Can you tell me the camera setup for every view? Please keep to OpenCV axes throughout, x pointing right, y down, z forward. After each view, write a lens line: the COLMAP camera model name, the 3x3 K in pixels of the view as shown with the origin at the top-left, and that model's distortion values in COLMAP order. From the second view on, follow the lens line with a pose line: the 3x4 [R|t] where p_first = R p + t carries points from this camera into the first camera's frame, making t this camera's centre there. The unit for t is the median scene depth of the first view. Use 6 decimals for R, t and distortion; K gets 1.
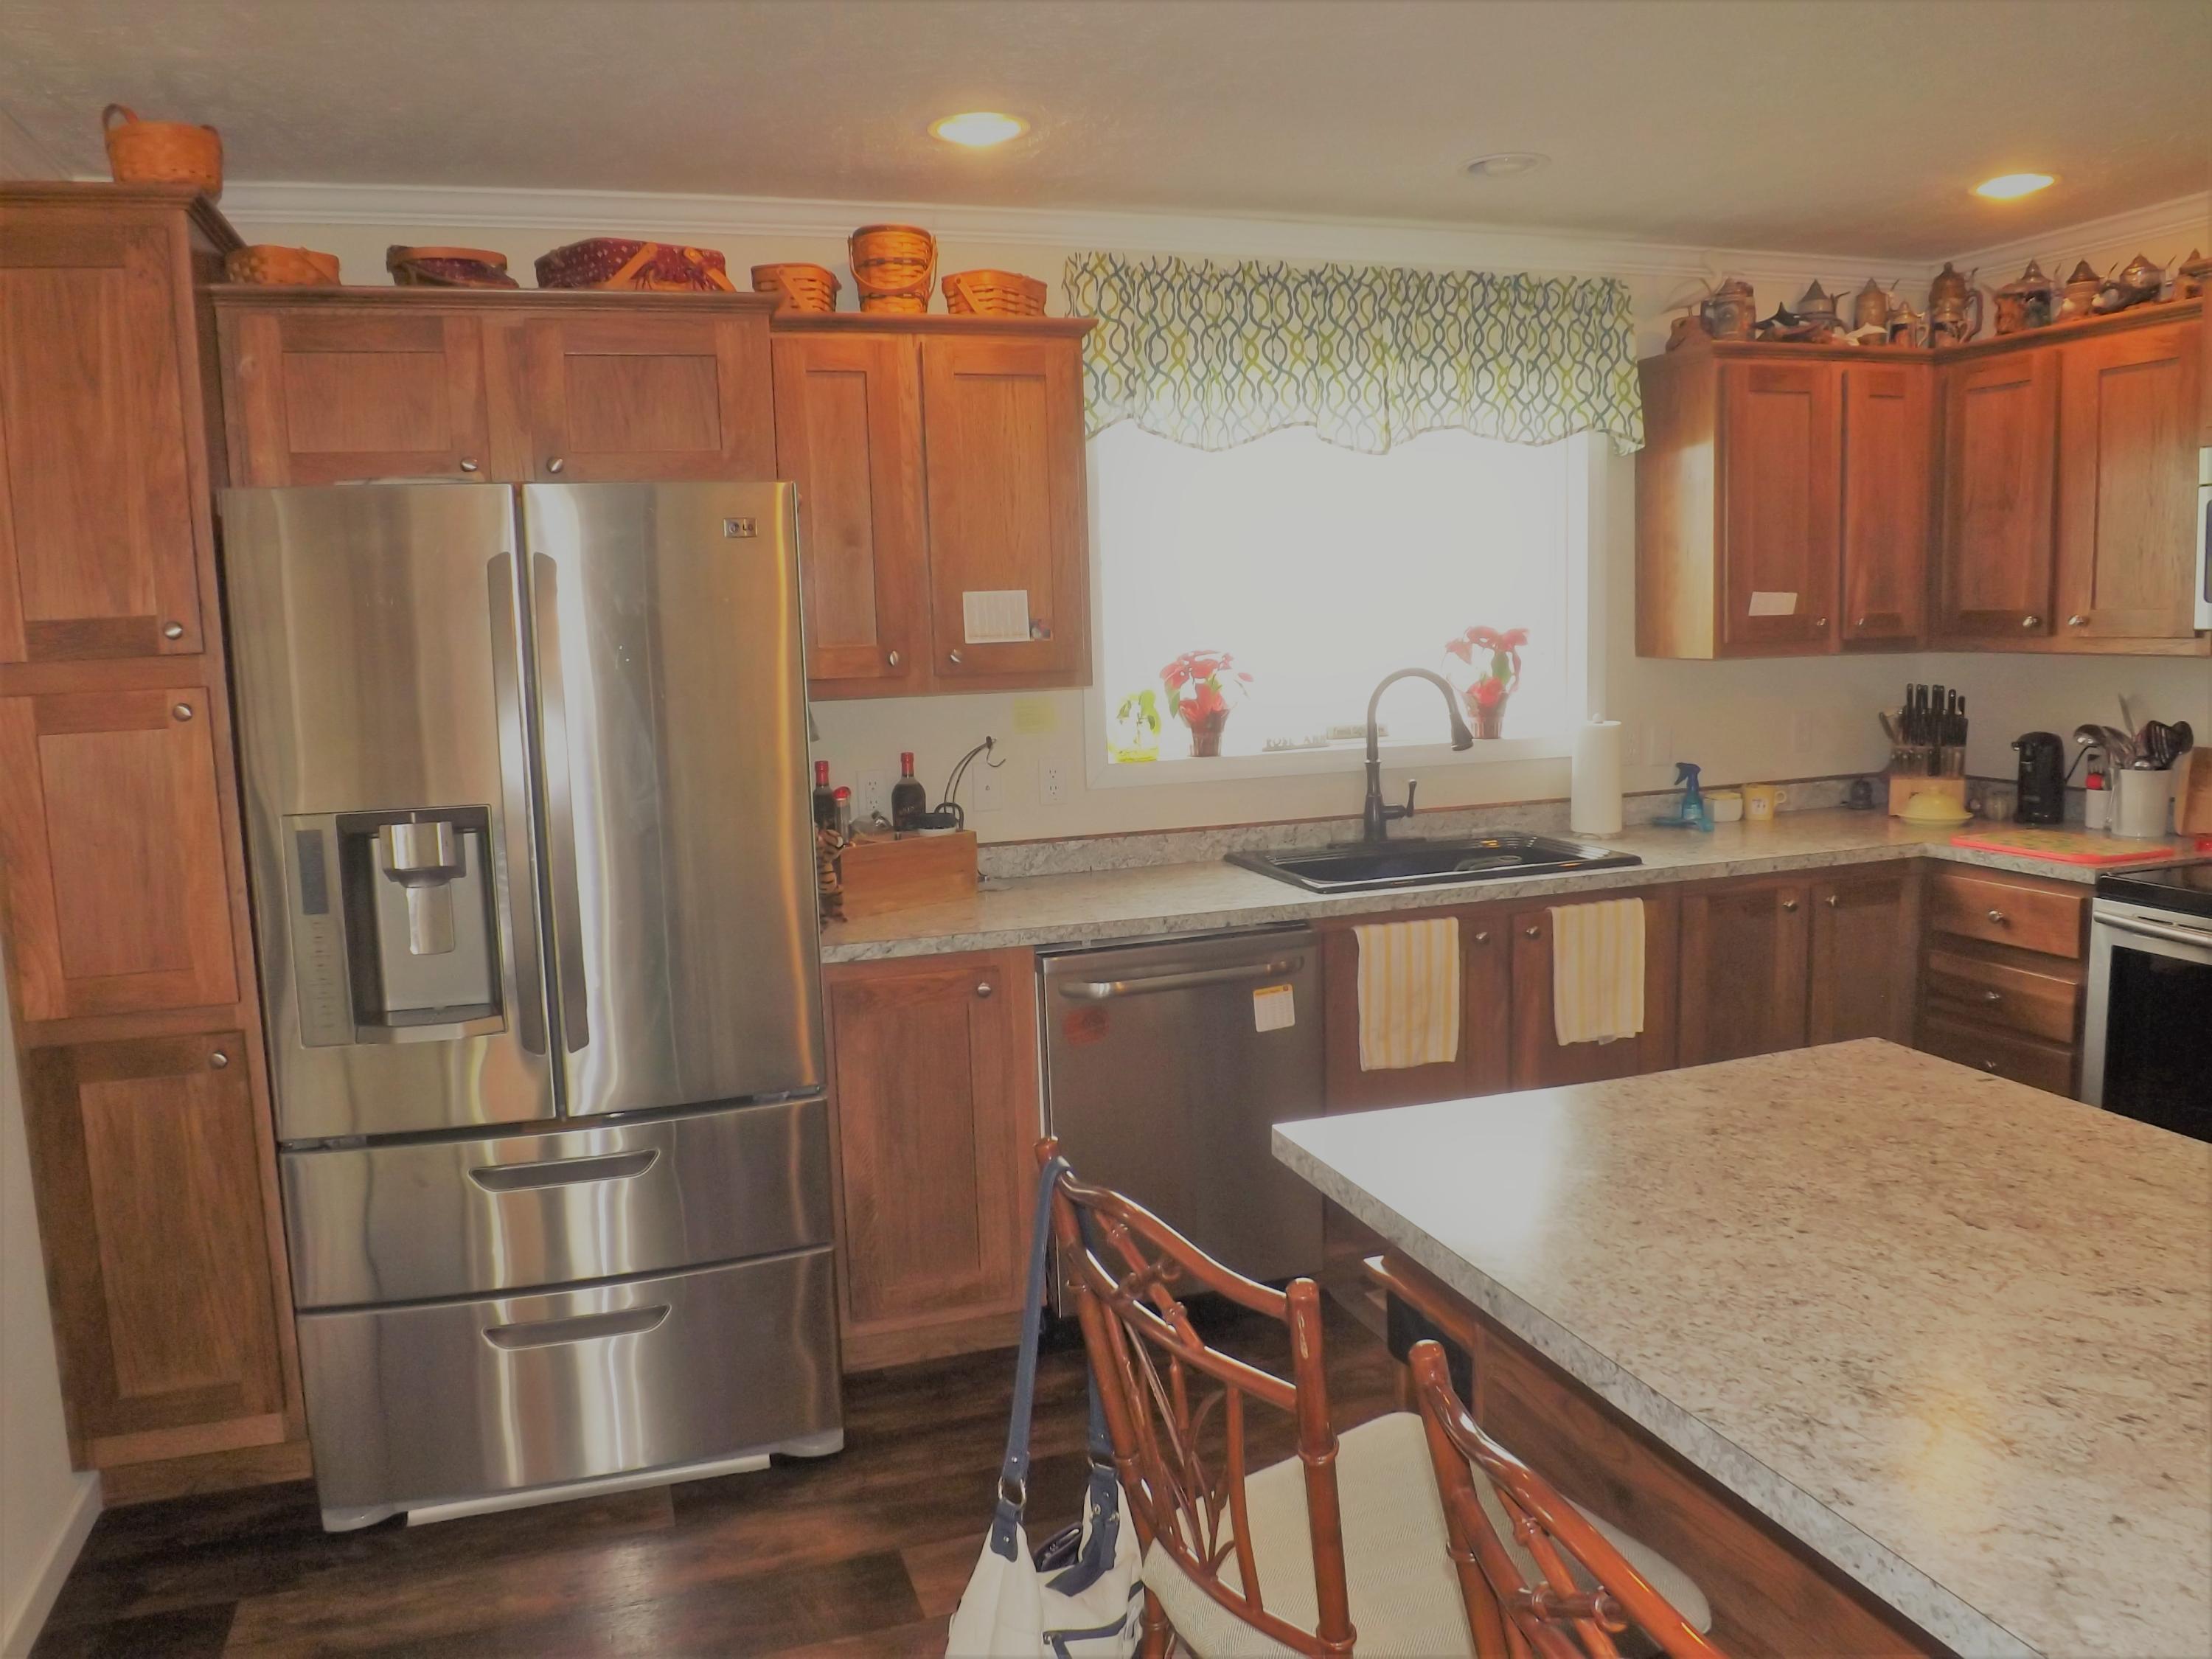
lens RADIAL K [[1637.6, 0, 1096.6], [0, 1637.6, 810.5], [0, 0, 1]] dist [-0.075526, 0.053492]
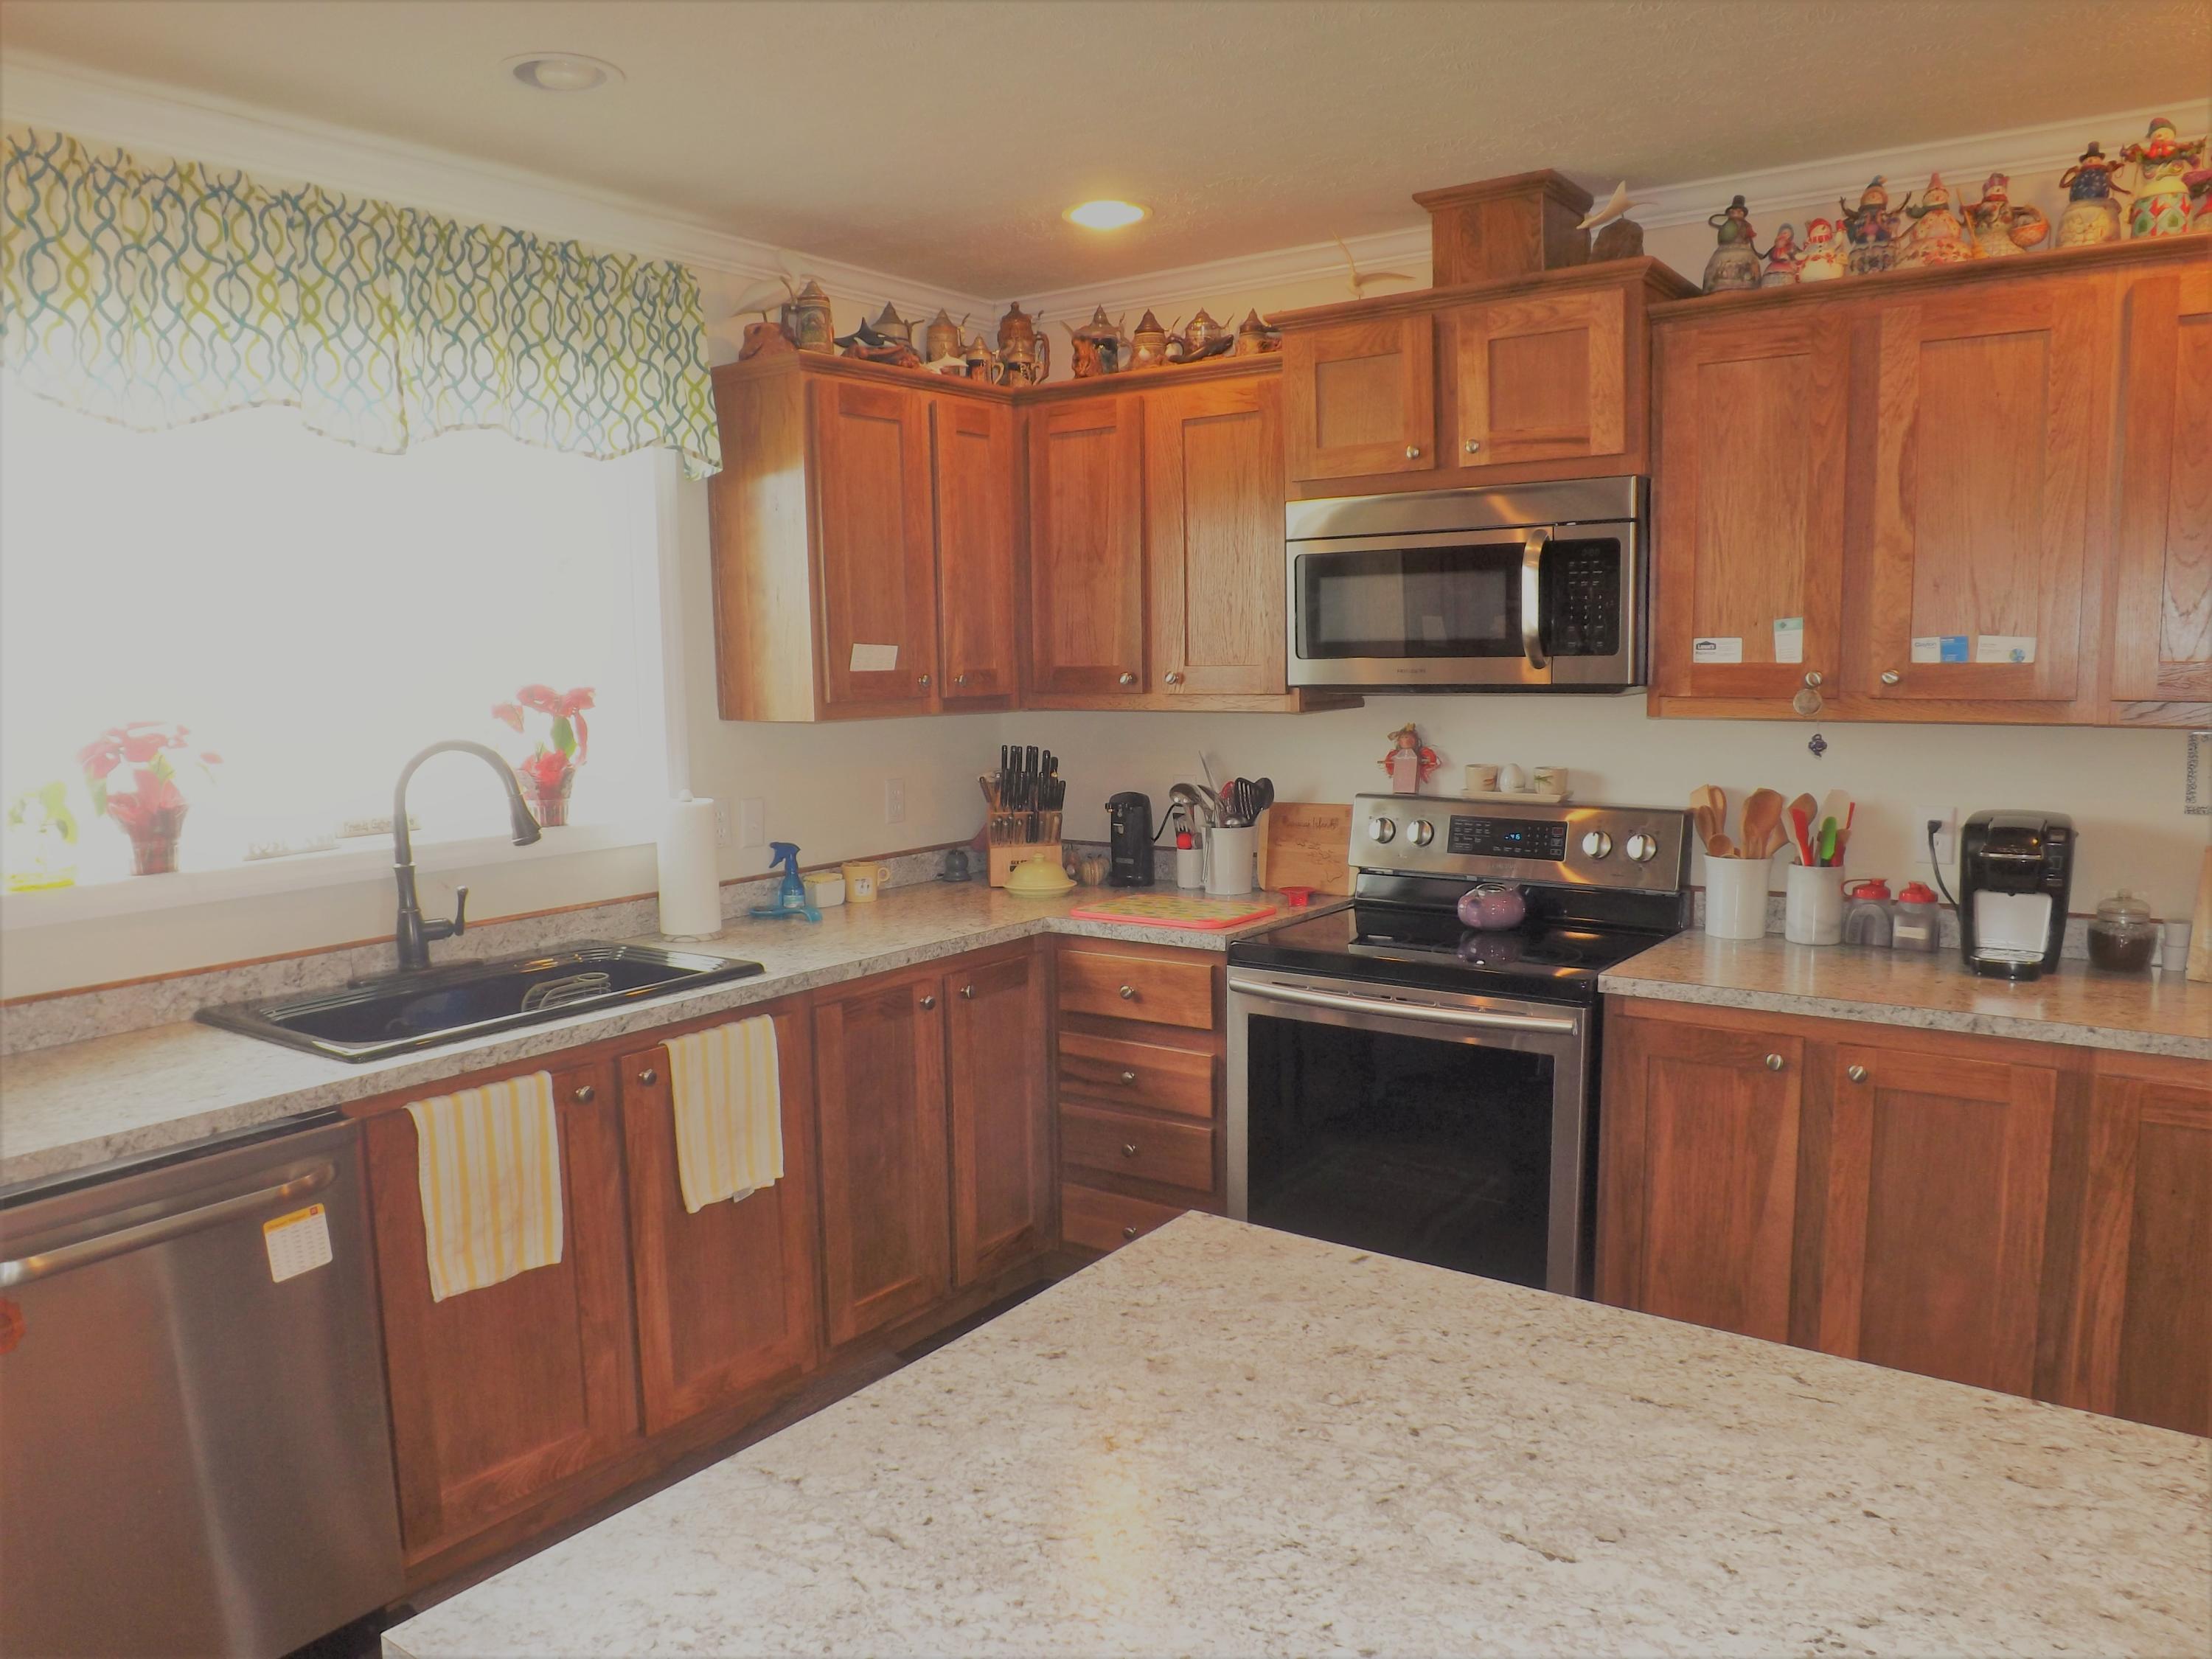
lens RADIAL K [[1608.9, 0, 1104.4], [0, 1608.9, 864.4], [0, 0, 1]] dist [-0.068294, 0.012681]
pose [[0.815417, -0.059889, 0.575768, 0.011910], [0.063345, 0.997892, 0.014085, -0.021688], [-0.575398, 0.024987, 0.817492, 0.232450]]
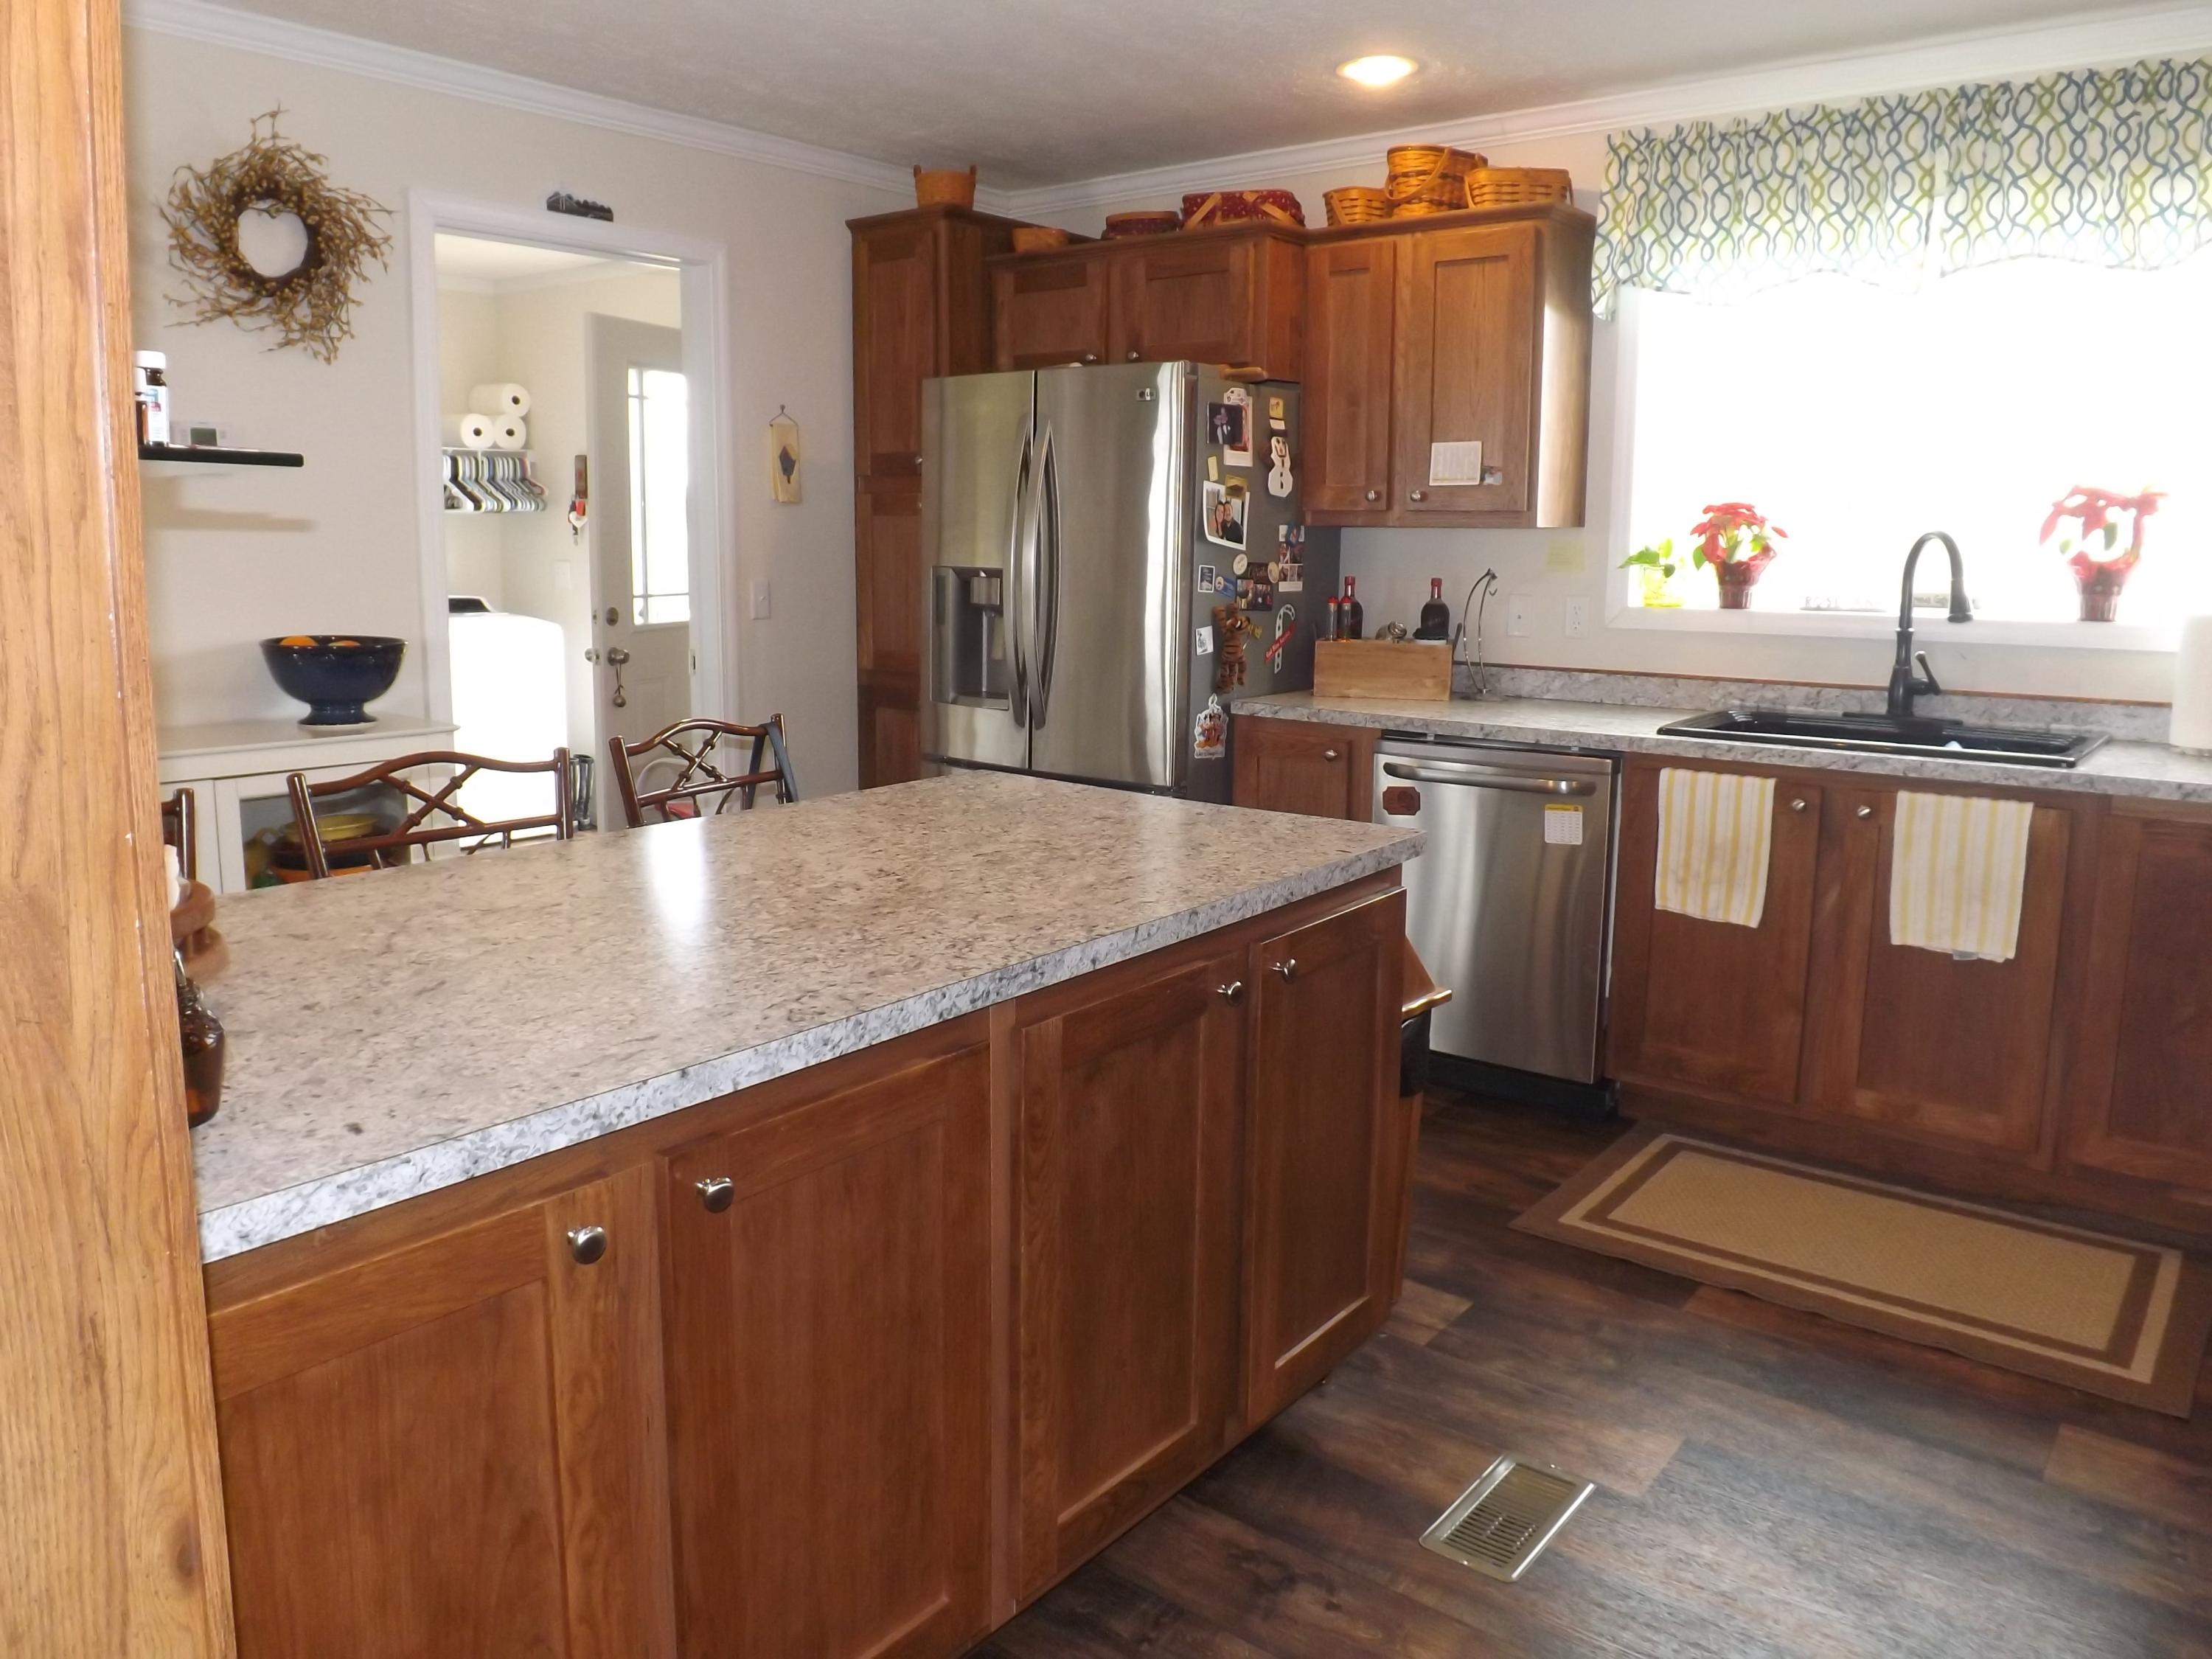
lens RADIAL K [[1633.4, 0, 1076.2], [0, 1633.4, 769.5], [0, 0, 1]] dist [-0.051767, -0.004625]
pose [[0.519984, 0.155231, -0.839952, 0.747415], [-0.120870, 0.986825, 0.107548, 0.006593], [0.845581, 0.045602, 0.531896, 0.129088]]
